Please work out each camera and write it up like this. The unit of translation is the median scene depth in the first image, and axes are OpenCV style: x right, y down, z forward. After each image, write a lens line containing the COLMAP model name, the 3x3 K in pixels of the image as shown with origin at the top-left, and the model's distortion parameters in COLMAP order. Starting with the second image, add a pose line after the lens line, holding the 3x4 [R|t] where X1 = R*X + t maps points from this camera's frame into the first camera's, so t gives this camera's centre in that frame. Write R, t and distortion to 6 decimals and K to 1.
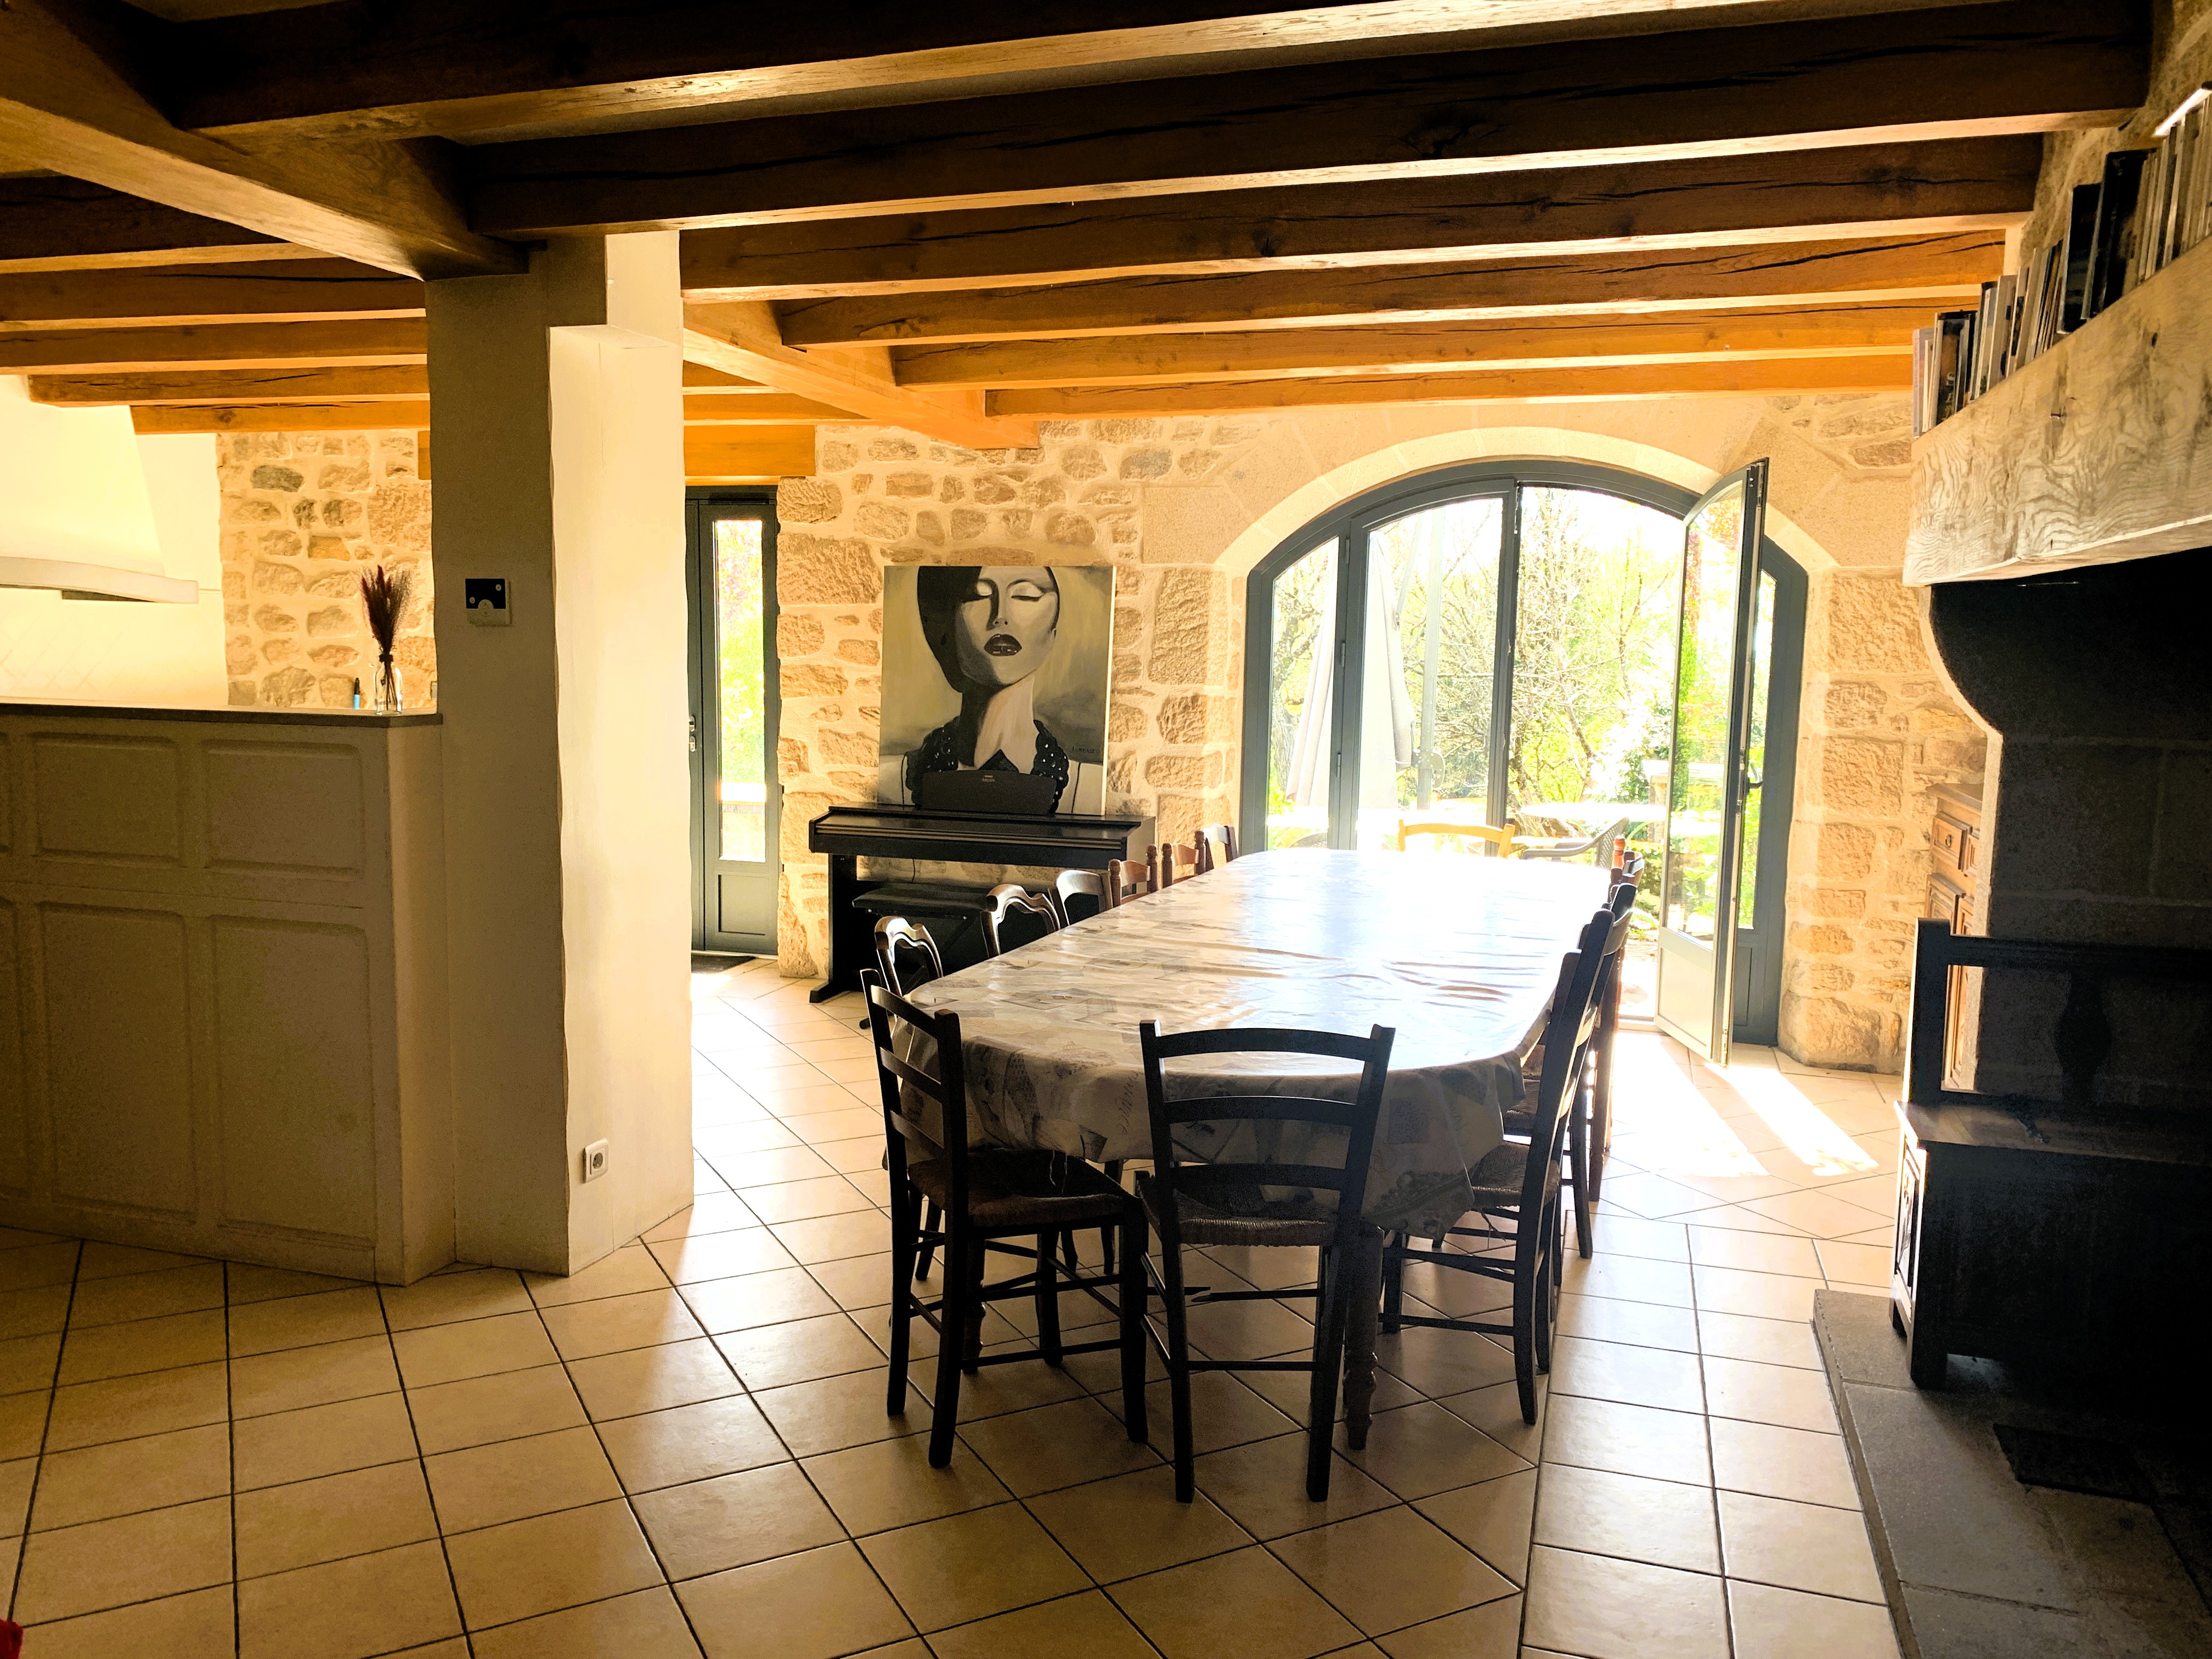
lens RADIAL K [[1681.7, 0, 1076.5], [0, 1681.7, 847.5], [0, 0, 1]] dist [0.032089, -0.048700]
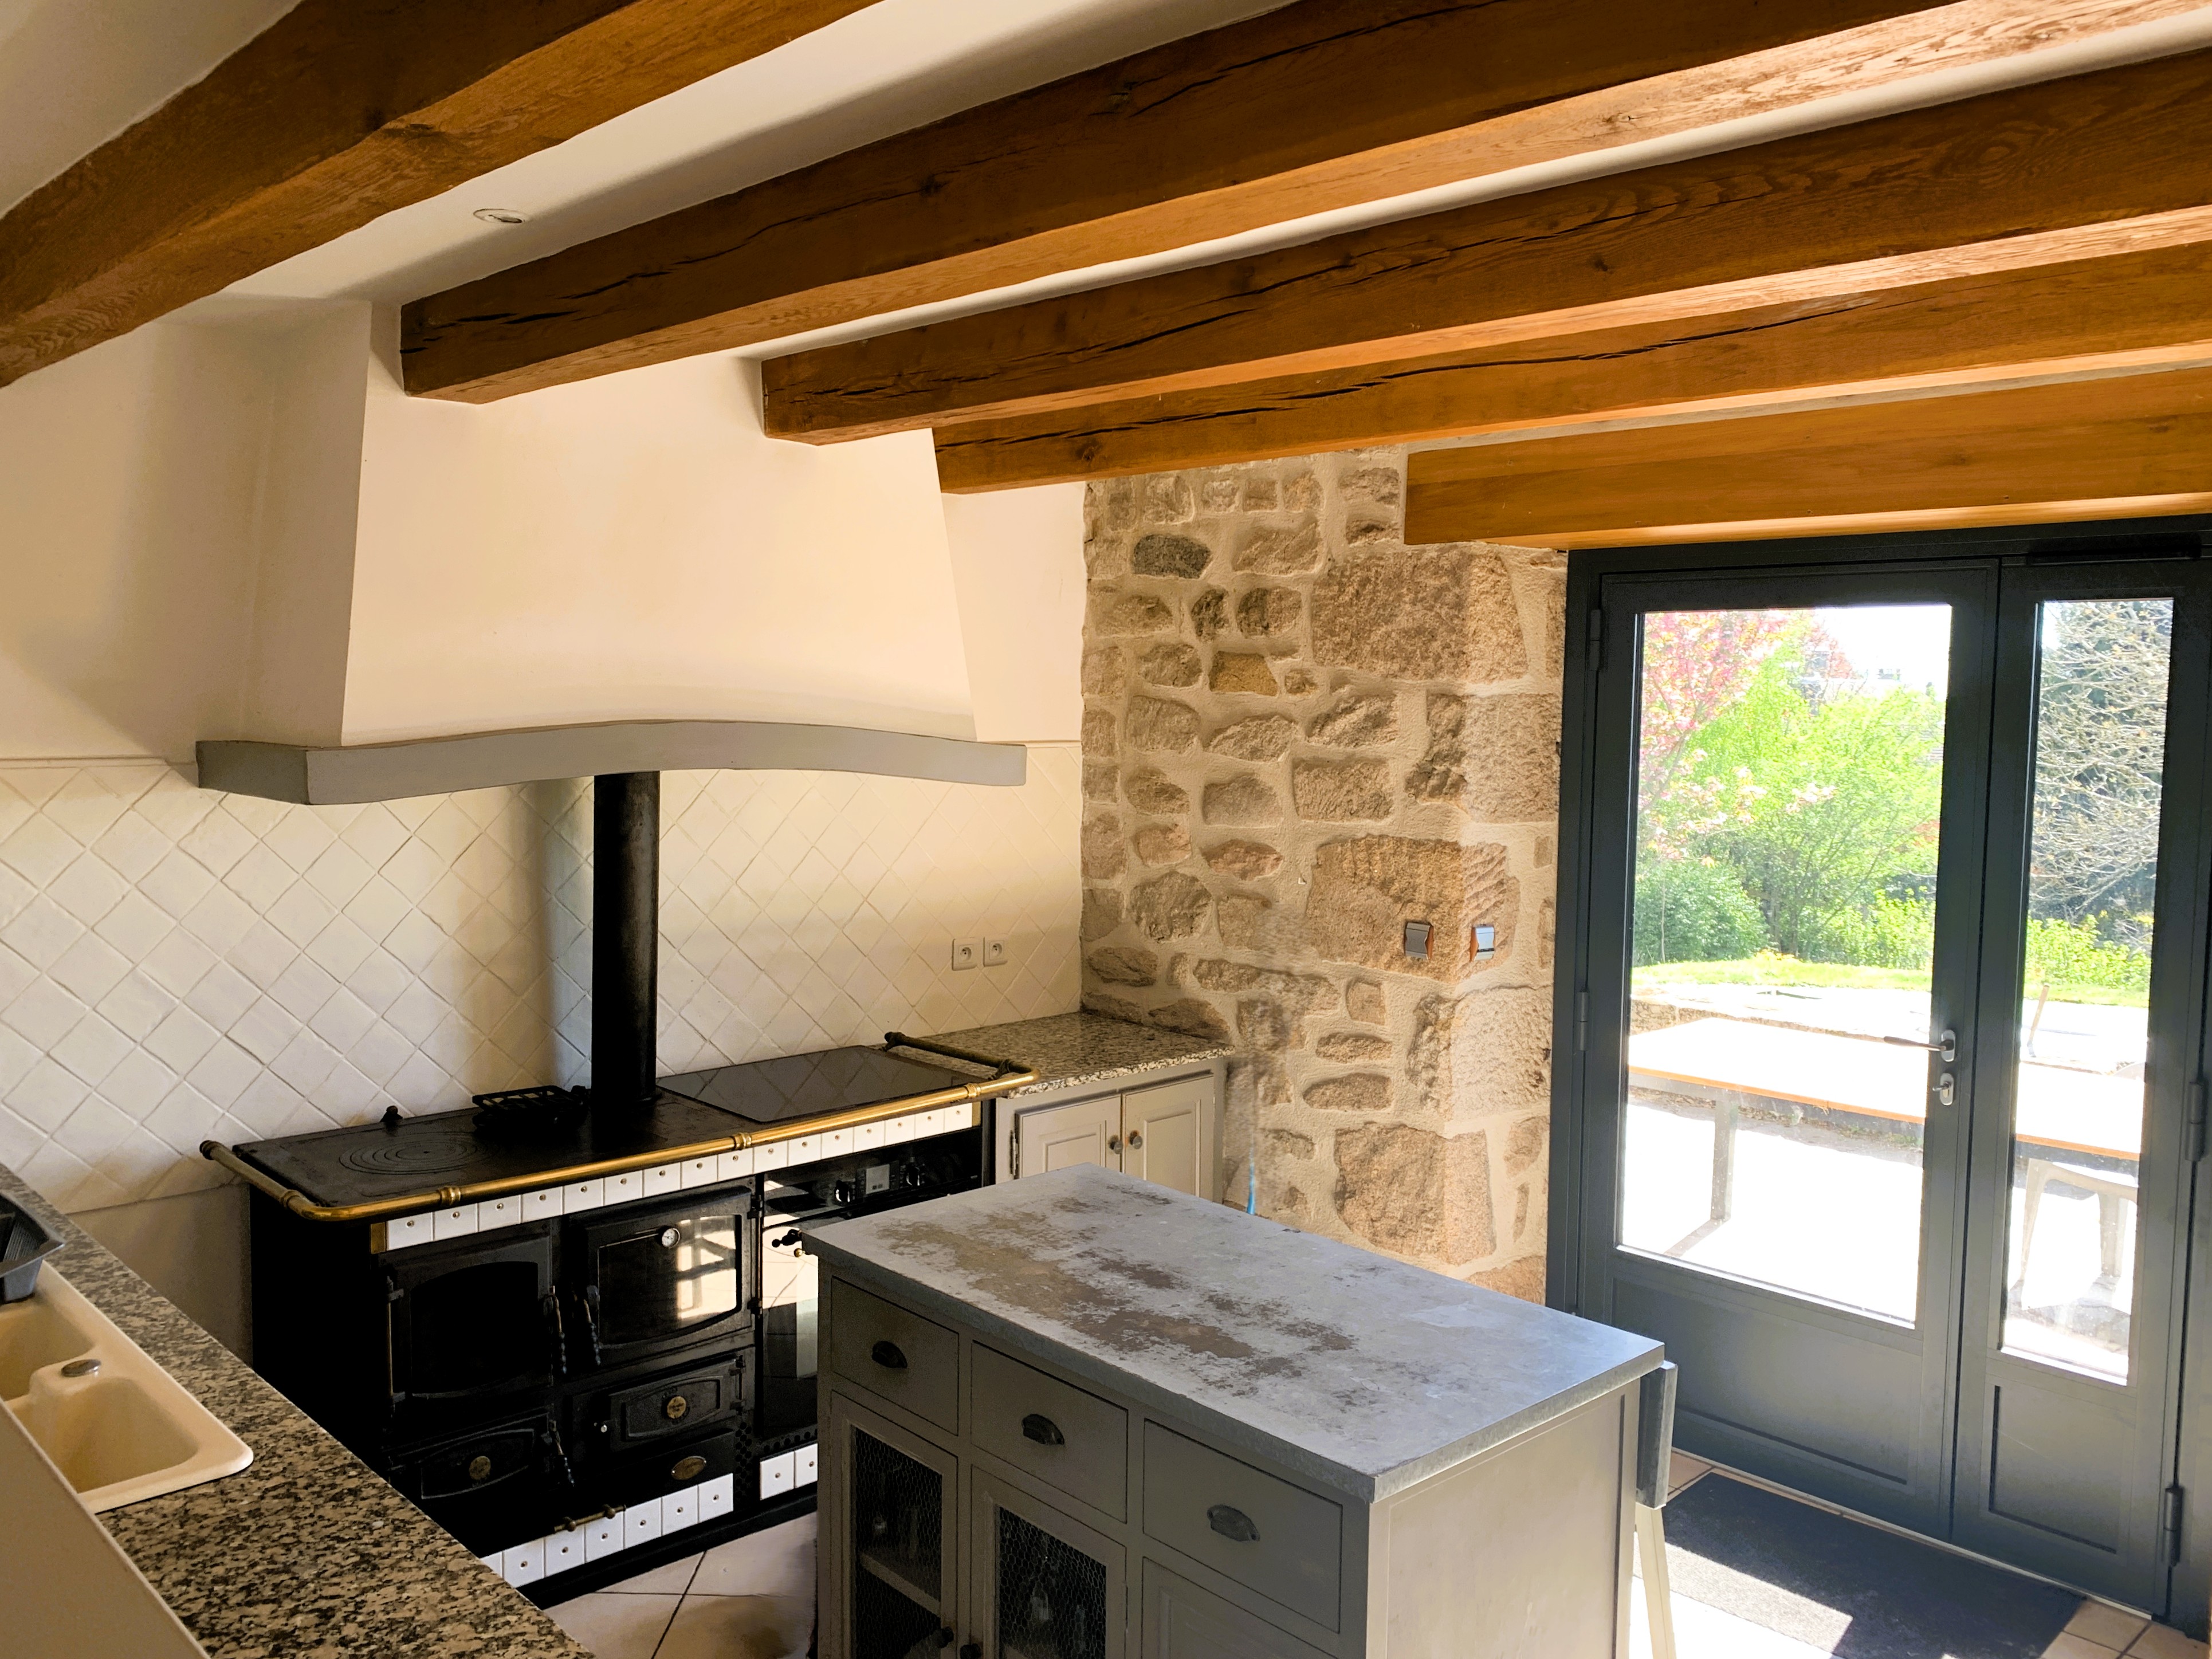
lens RADIAL K [[1681.7, 0, 1059.2], [0, 1681.7, 823.0], [0, 0, 1]] dist [0.032089, -0.048700]
pose [[0.863084, 0.031528, -0.504075, -0.232694], [-0.056949, 0.997760, -0.035103, -0.115282], [0.501839, 0.059004, 0.862946, 0.538480]]
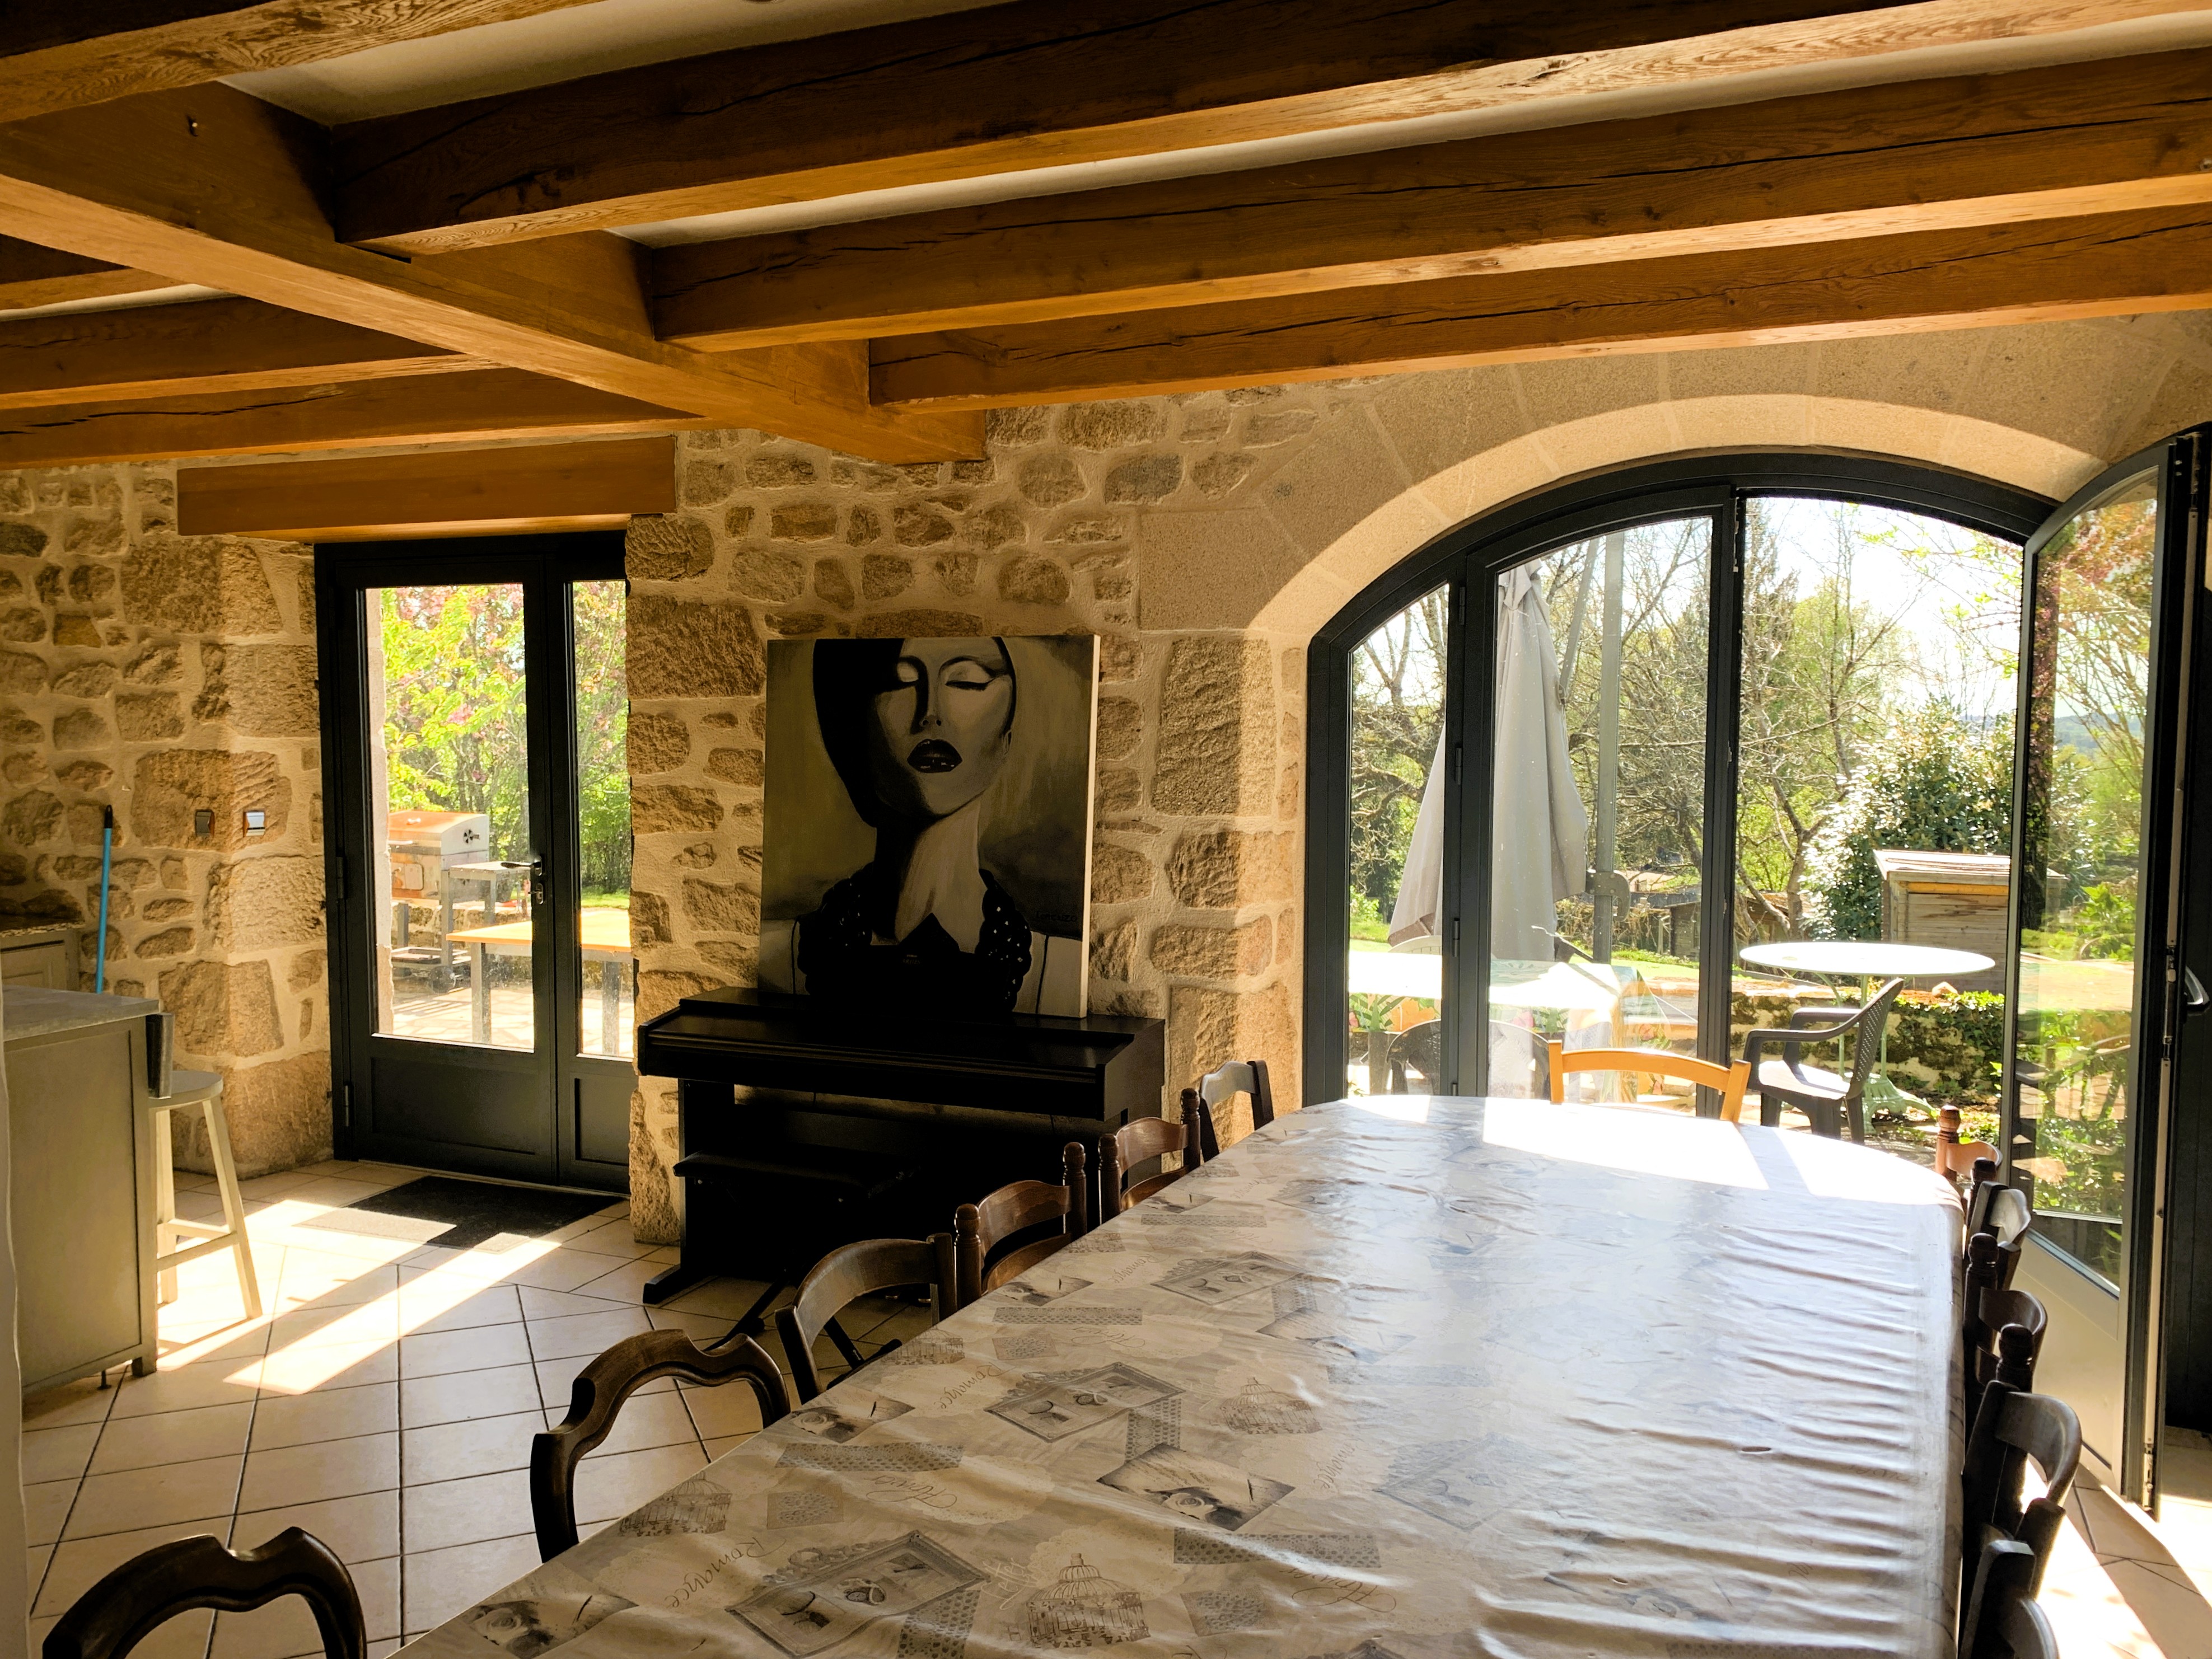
lens RADIAL K [[1681.5, 0, 1088.6], [0, 1681.5, 828.1], [0, 0, 1]] dist [0.032089, -0.048700]
pose [[0.995219, -0.007906, -0.097348, 0.080007], [0.003054, 0.998750, -0.049887, -0.058585], [0.097620, 0.049351, 0.993999, 0.348608]]
